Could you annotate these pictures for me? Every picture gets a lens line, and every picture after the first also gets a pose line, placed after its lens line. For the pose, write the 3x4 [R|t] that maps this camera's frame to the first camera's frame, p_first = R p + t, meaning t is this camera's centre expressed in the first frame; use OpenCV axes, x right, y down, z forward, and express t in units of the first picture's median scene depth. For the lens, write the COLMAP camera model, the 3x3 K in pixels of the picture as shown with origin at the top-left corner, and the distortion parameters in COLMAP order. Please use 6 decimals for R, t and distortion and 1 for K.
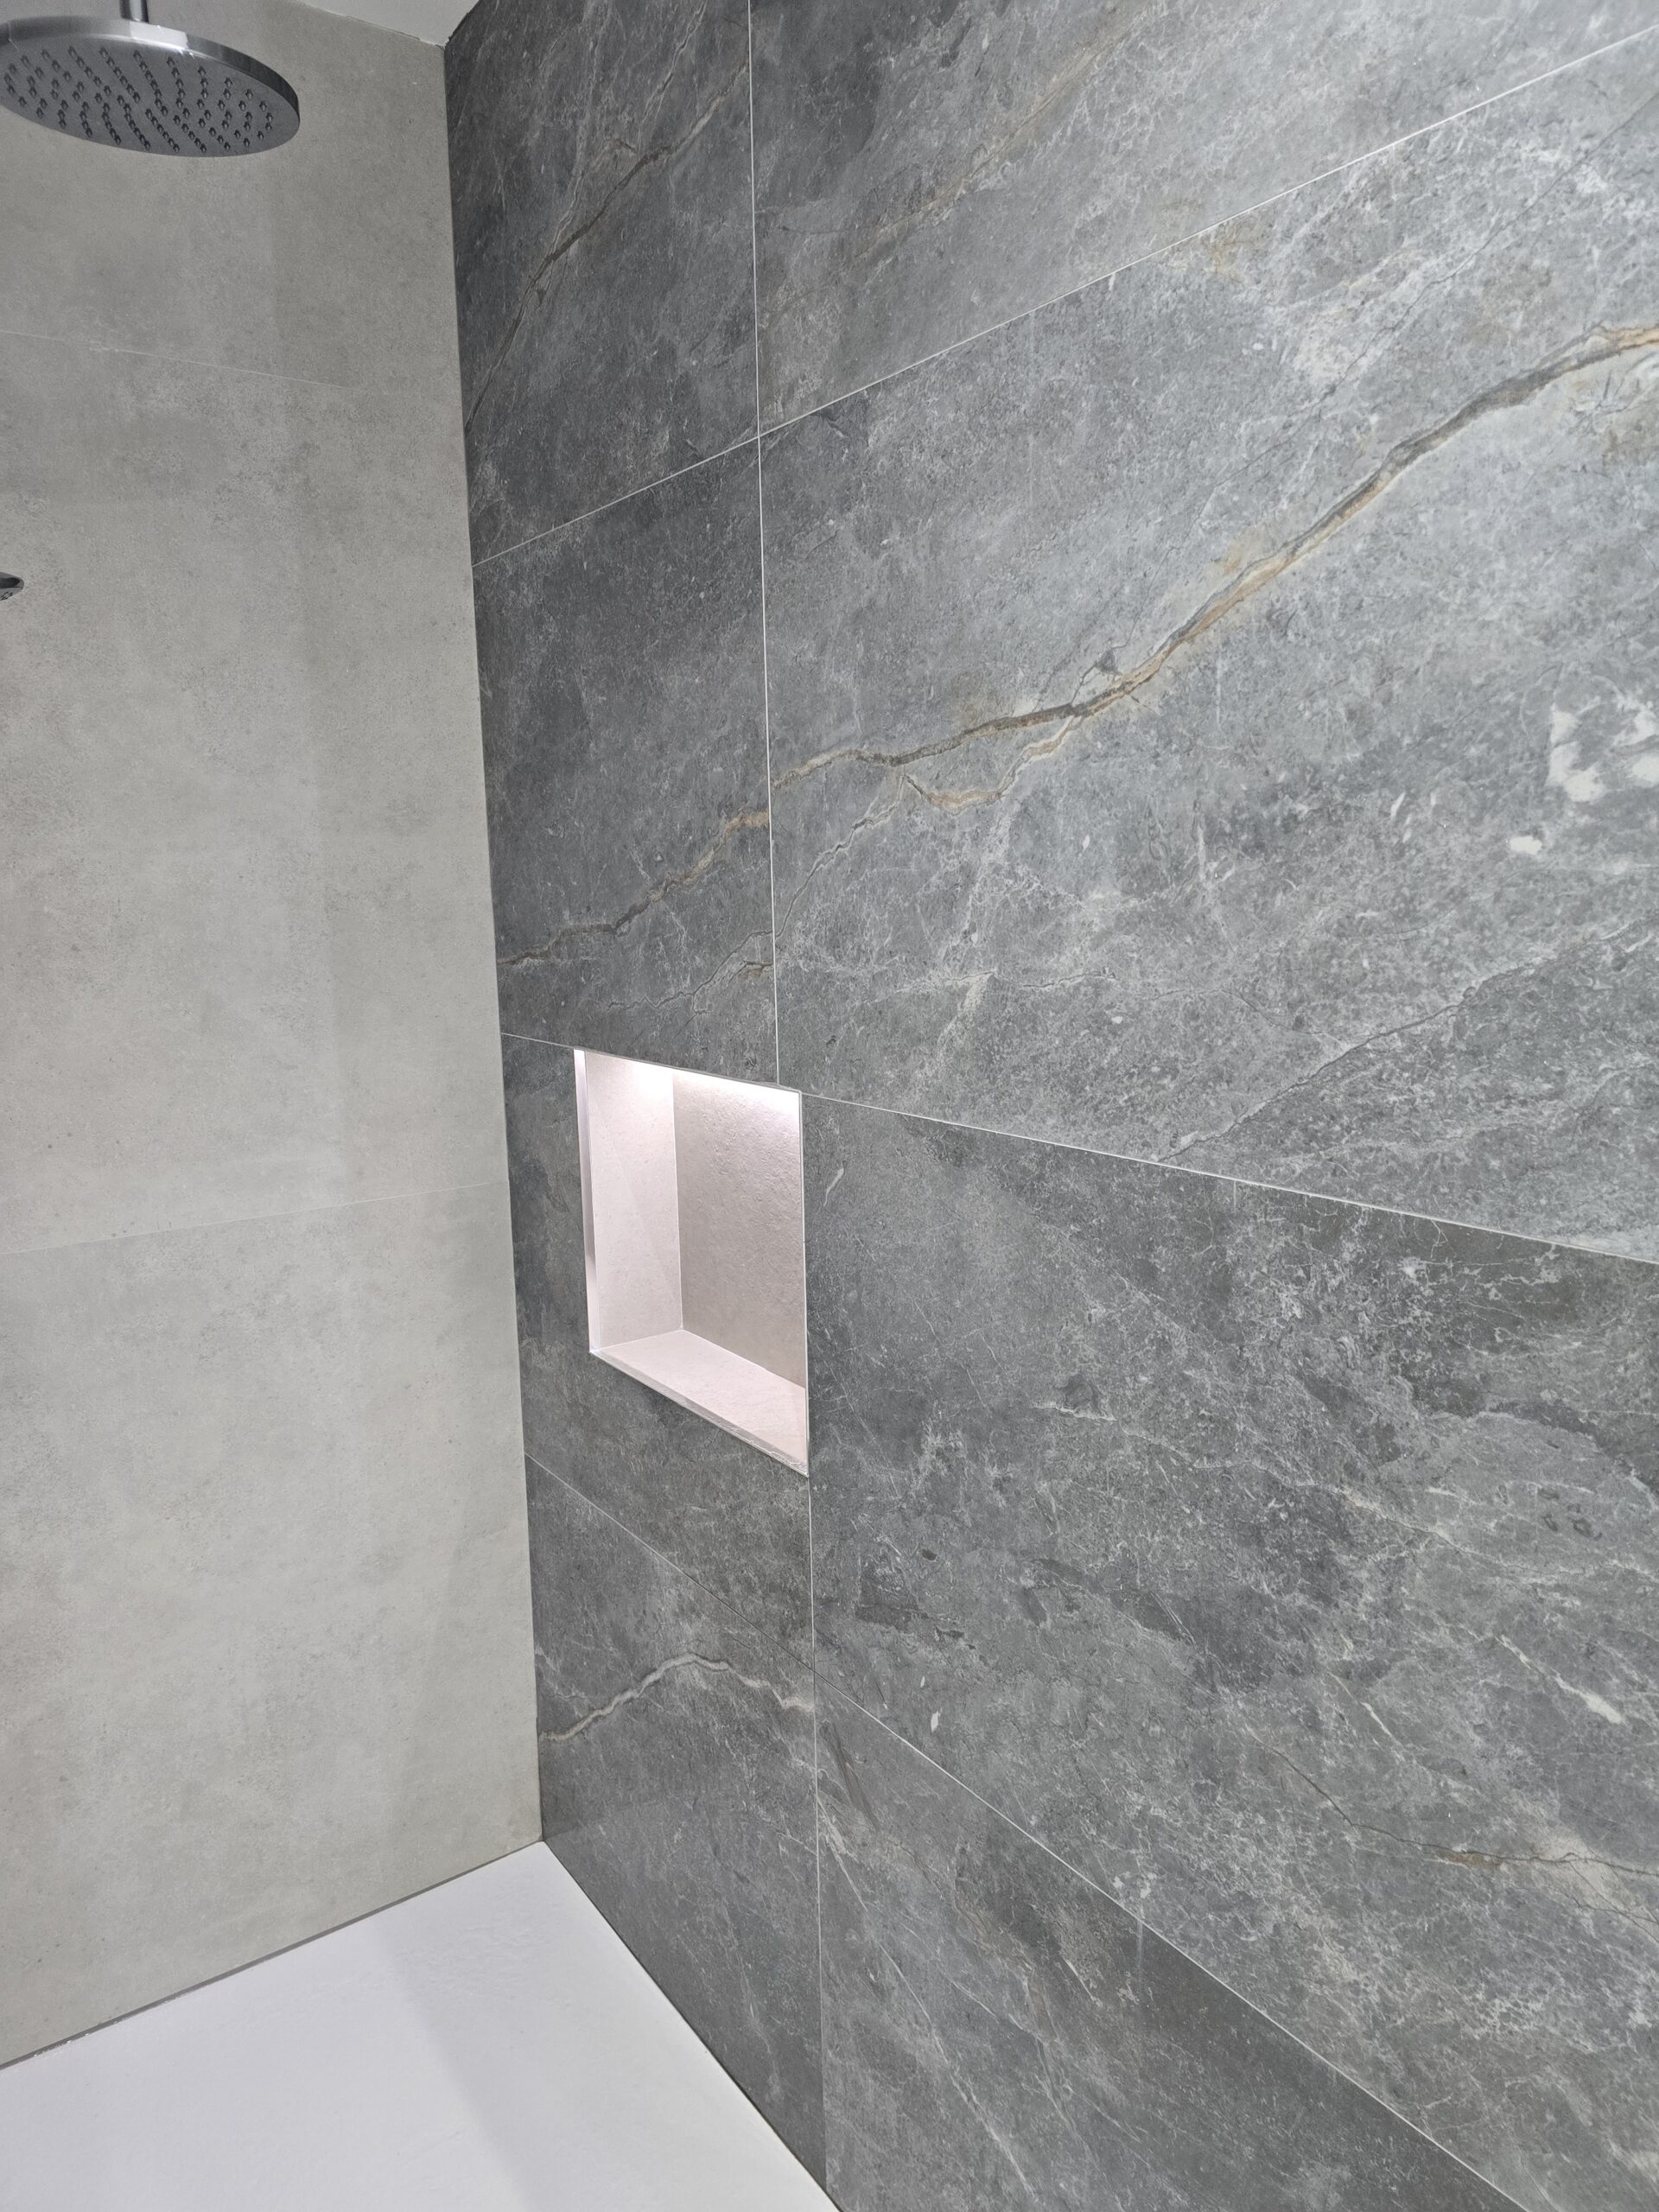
lens RADIAL K [[1483.0, 0, 837.6], [0, 1483.0, 1111.9], [0, 0, 1]] dist [0.071609, -0.069058]
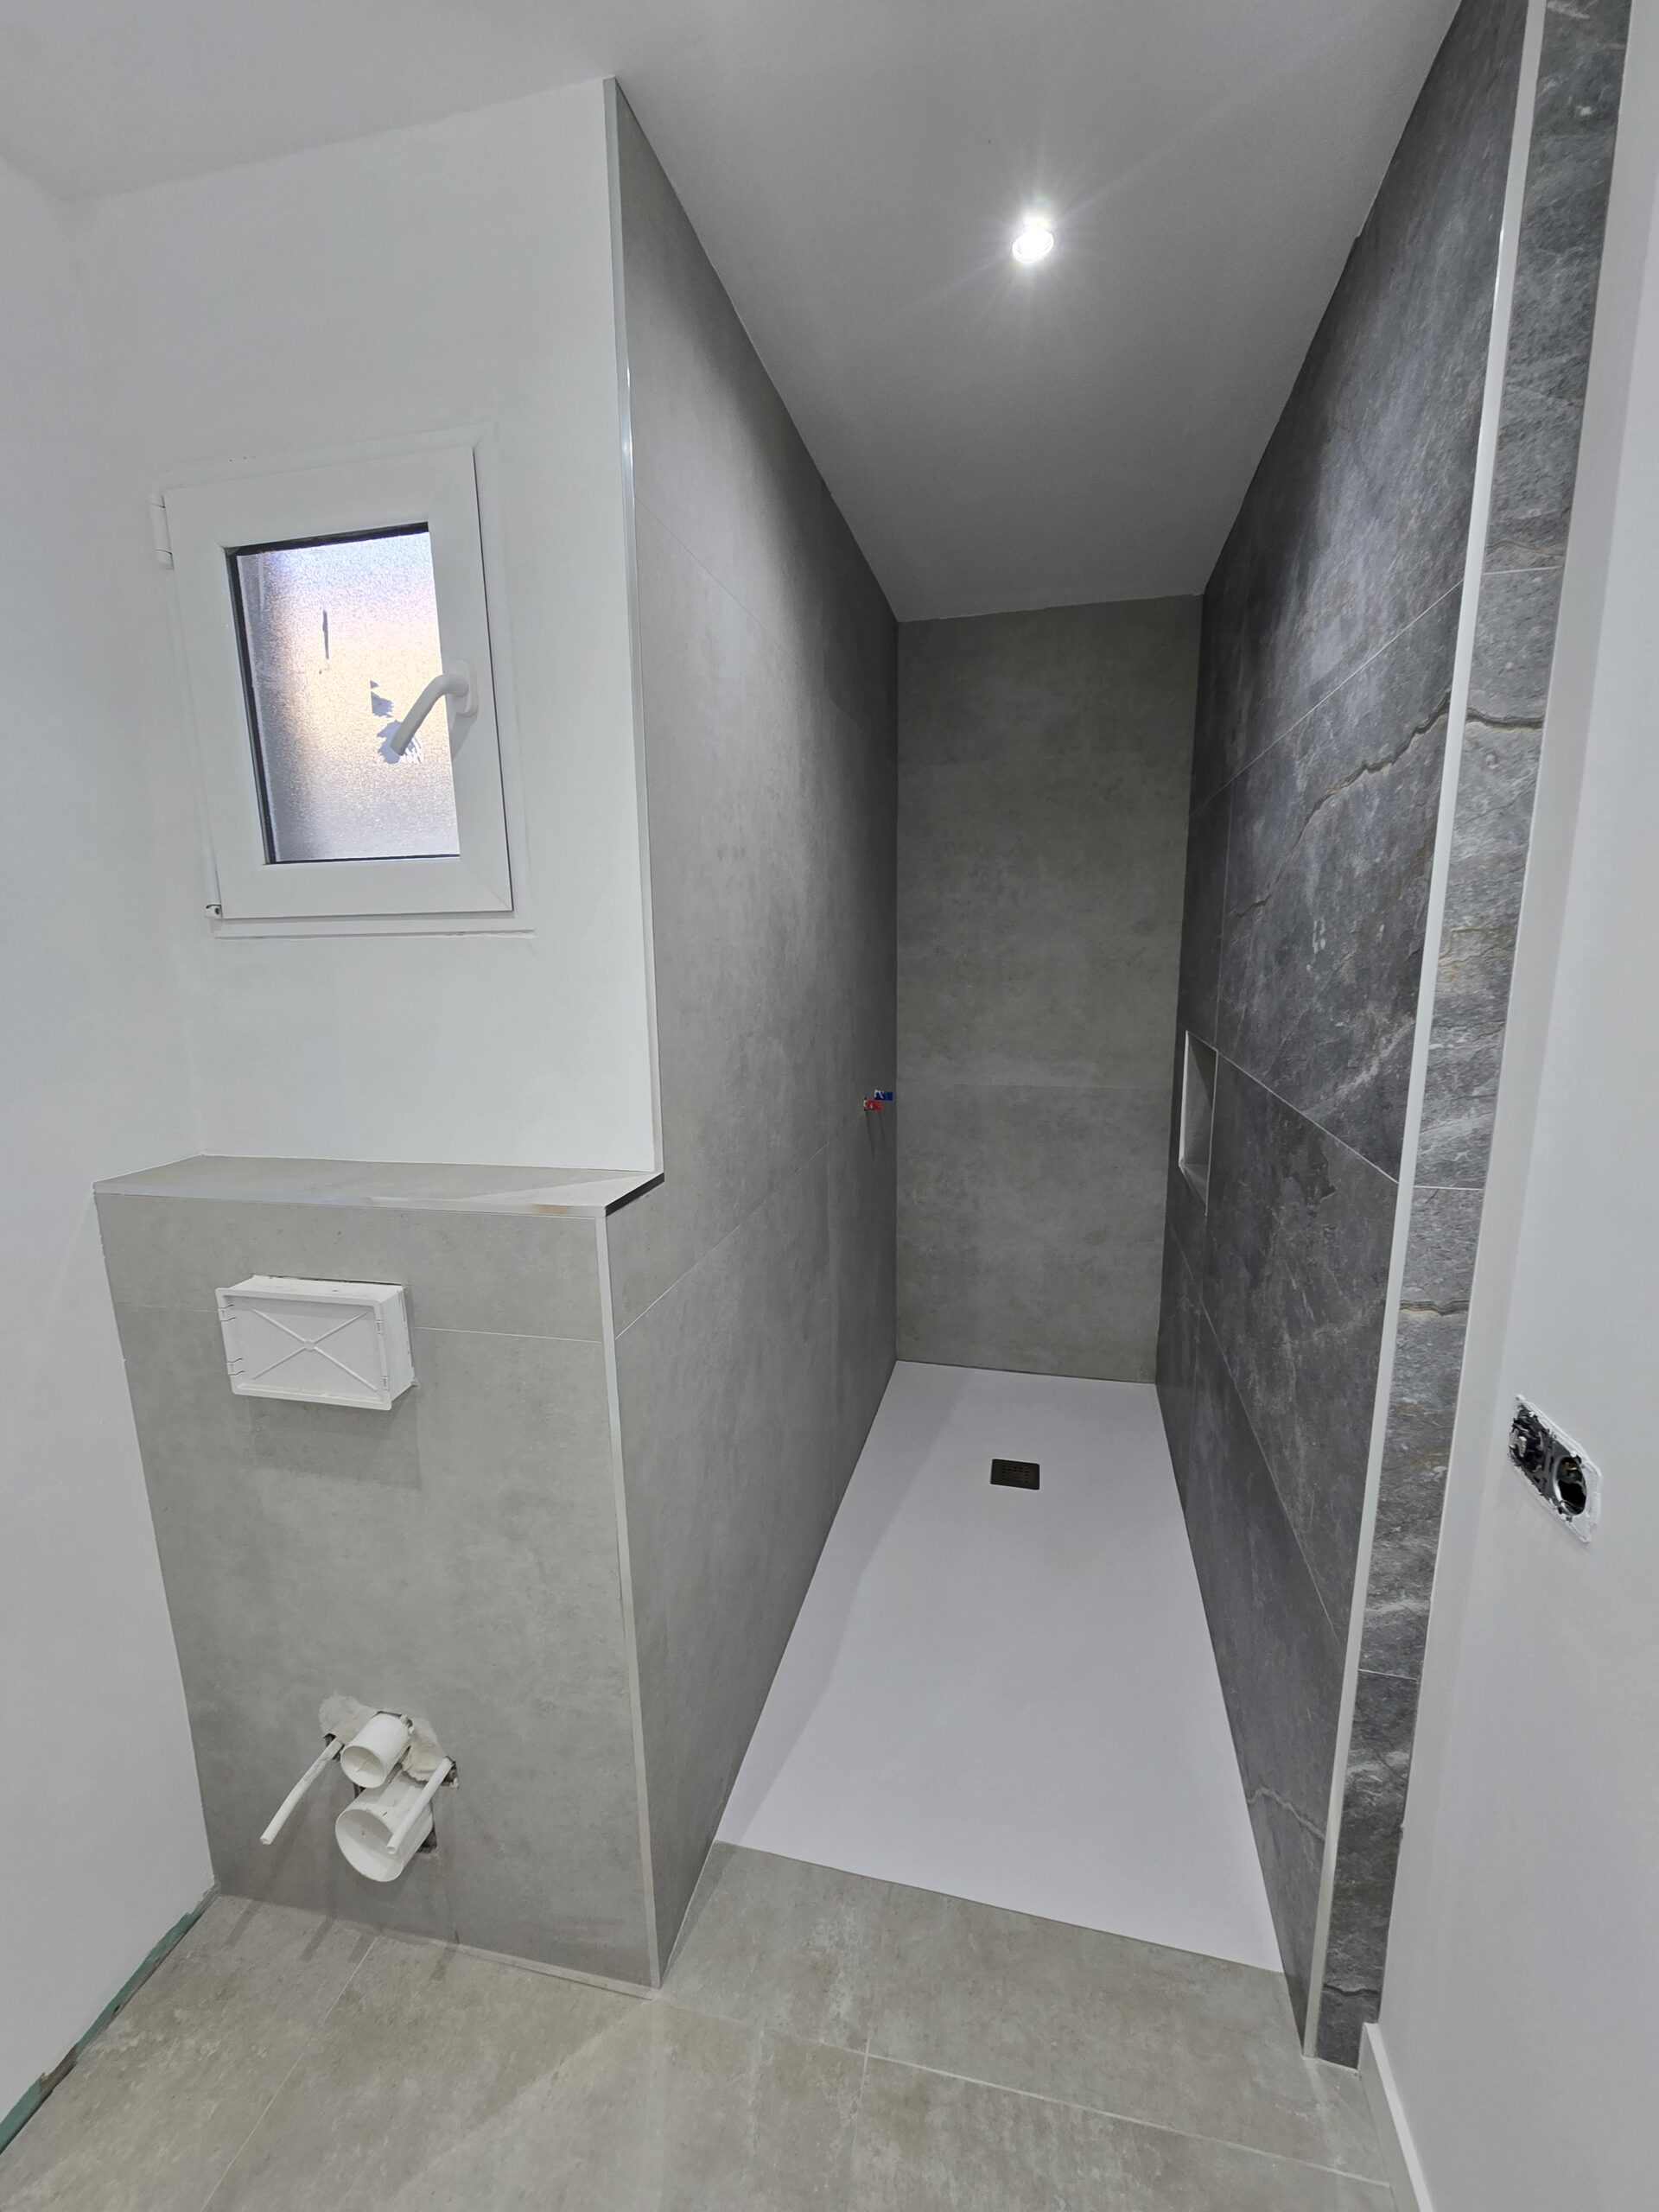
lens RADIAL K [[906.5, 0, 823.8], [0, 906.5, 1118.2], [0, 0, 1]] dist [-0.000728, -0.001735]
pose [[0.653268, 0.157564, -0.740550, 0.777846], [-0.120166, 0.987285, 0.104057, 0.019308], [0.747529, 0.021012, 0.663896, -0.514861]]
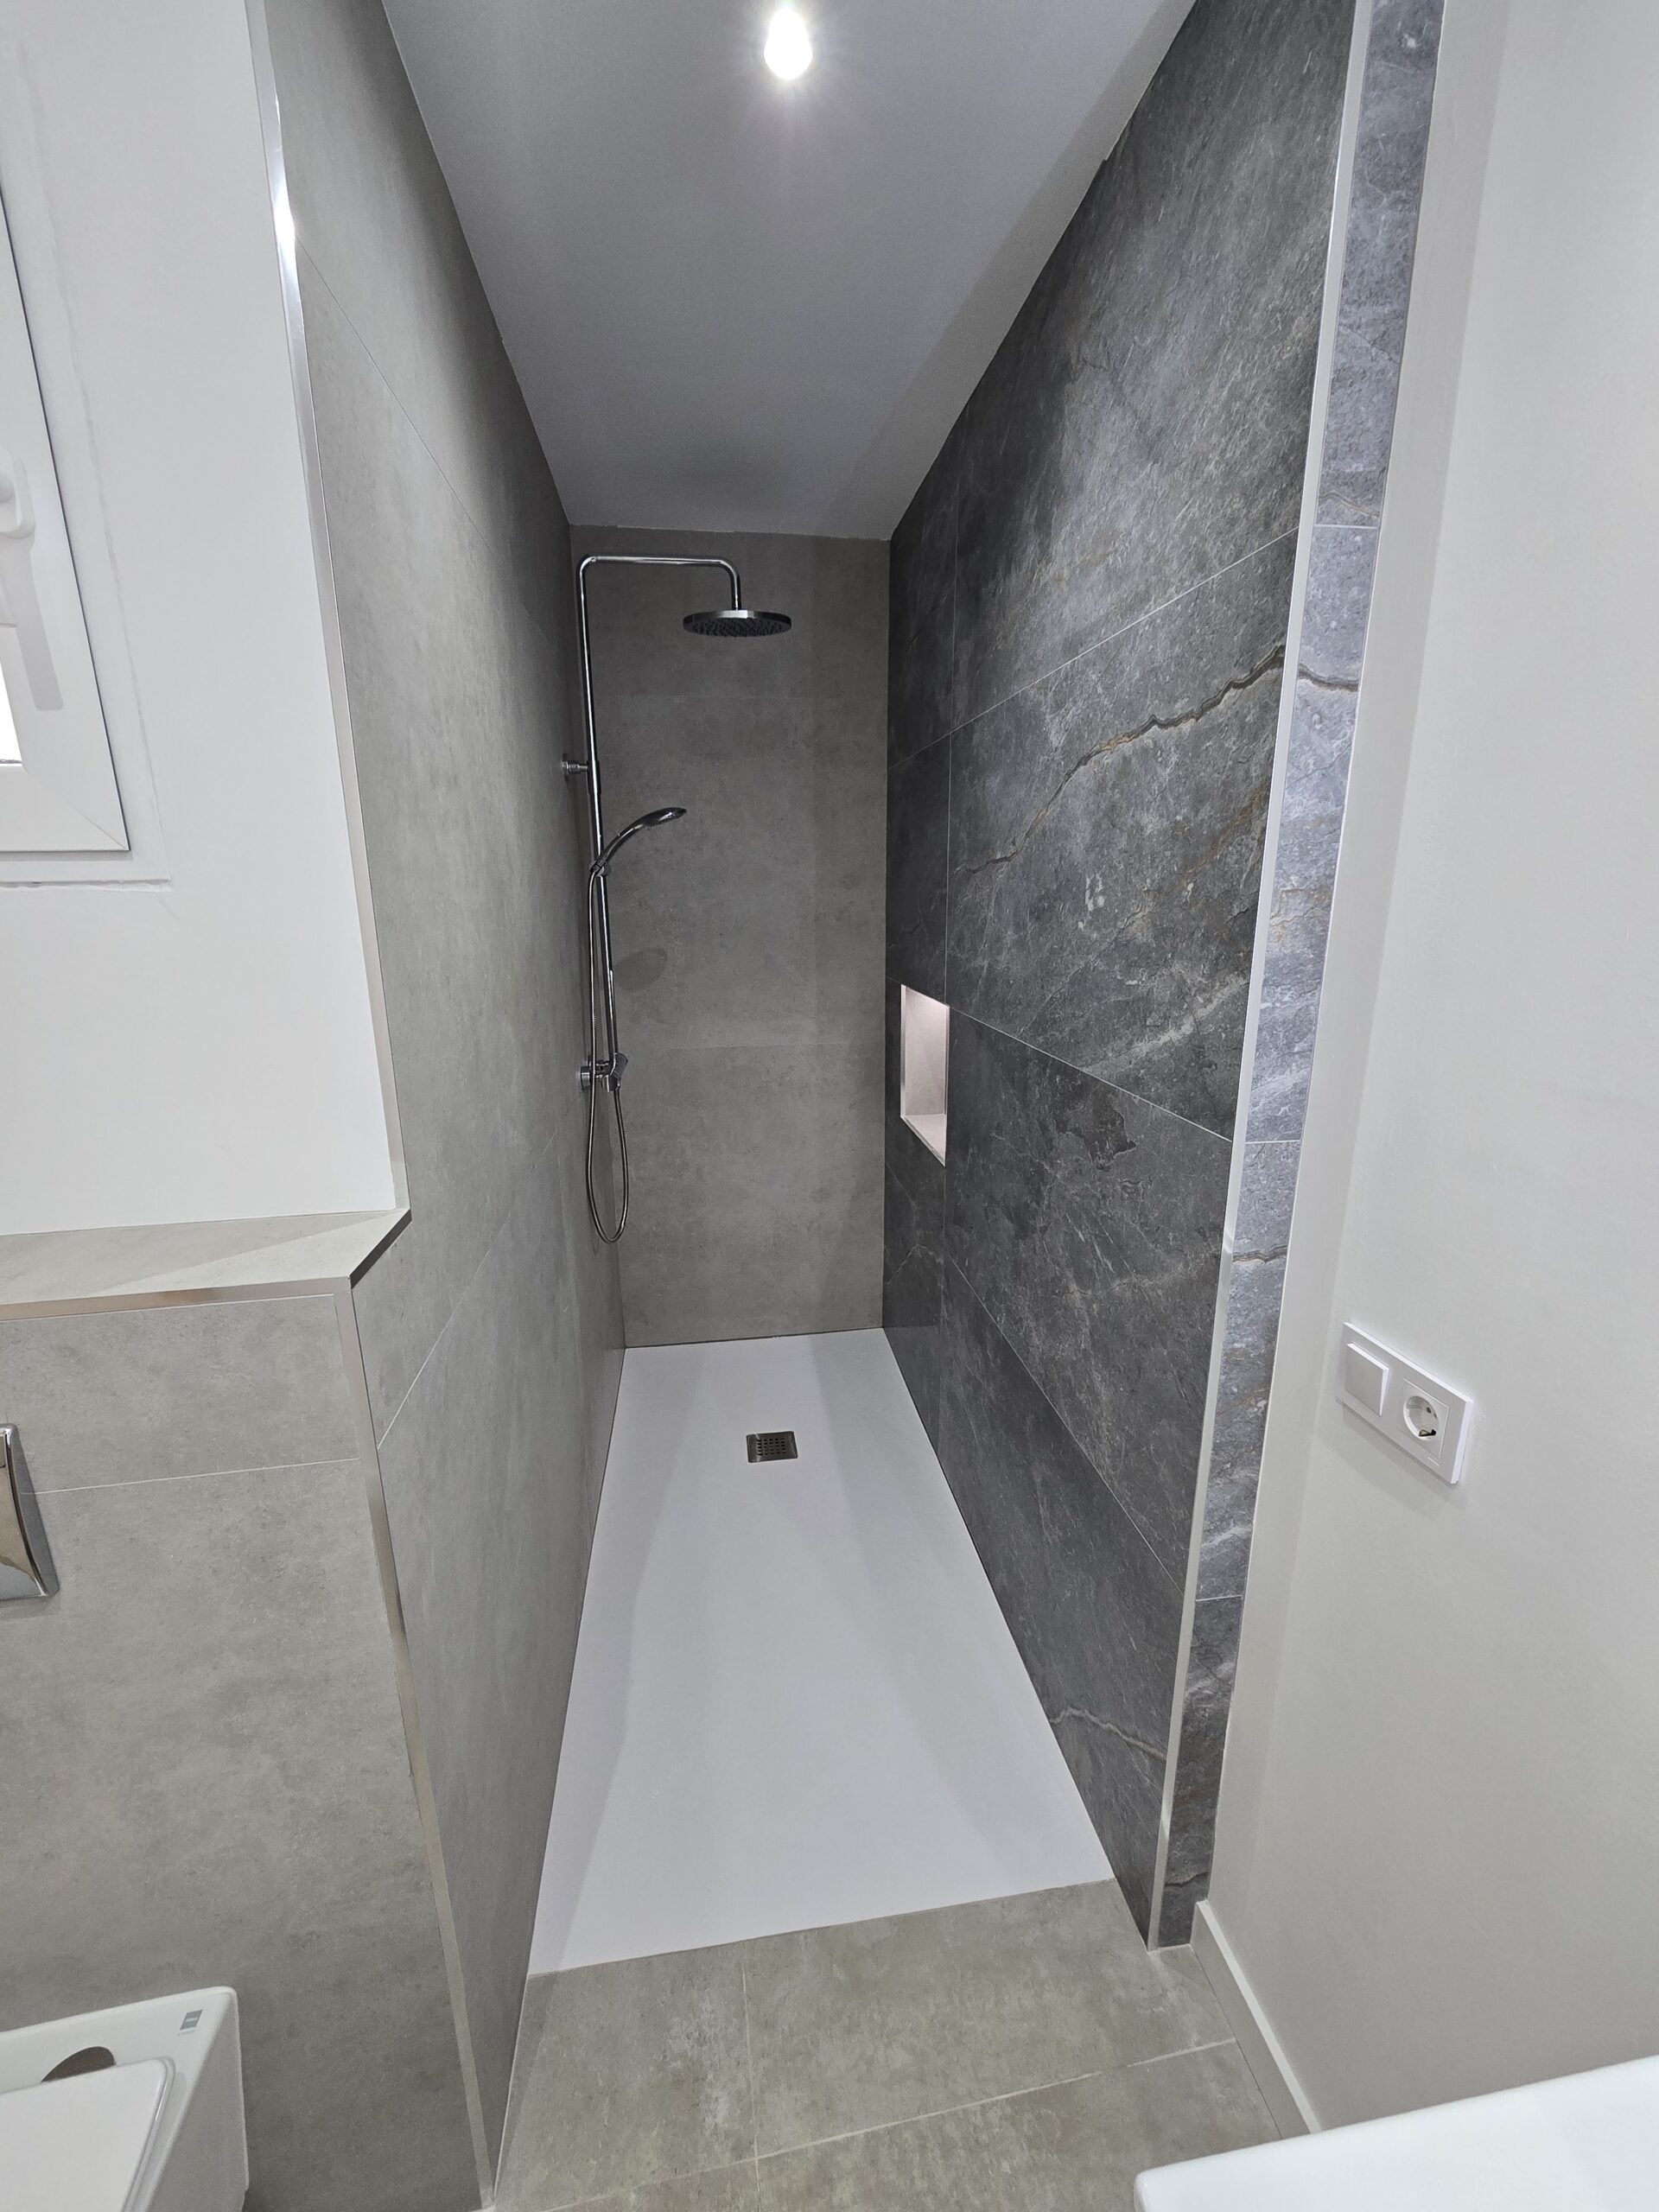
lens RADIAL K [[906.5, 0, 828.1], [0, 906.5, 1119.3], [0, 0, 1]] dist [-0.000728, -0.001735]
pose [[0.890577, 0.127182, -0.436689, 0.552665], [-0.083611, 0.989526, 0.117676, 0.013220], [0.447082, -0.068287, 0.891883, -0.490156]]
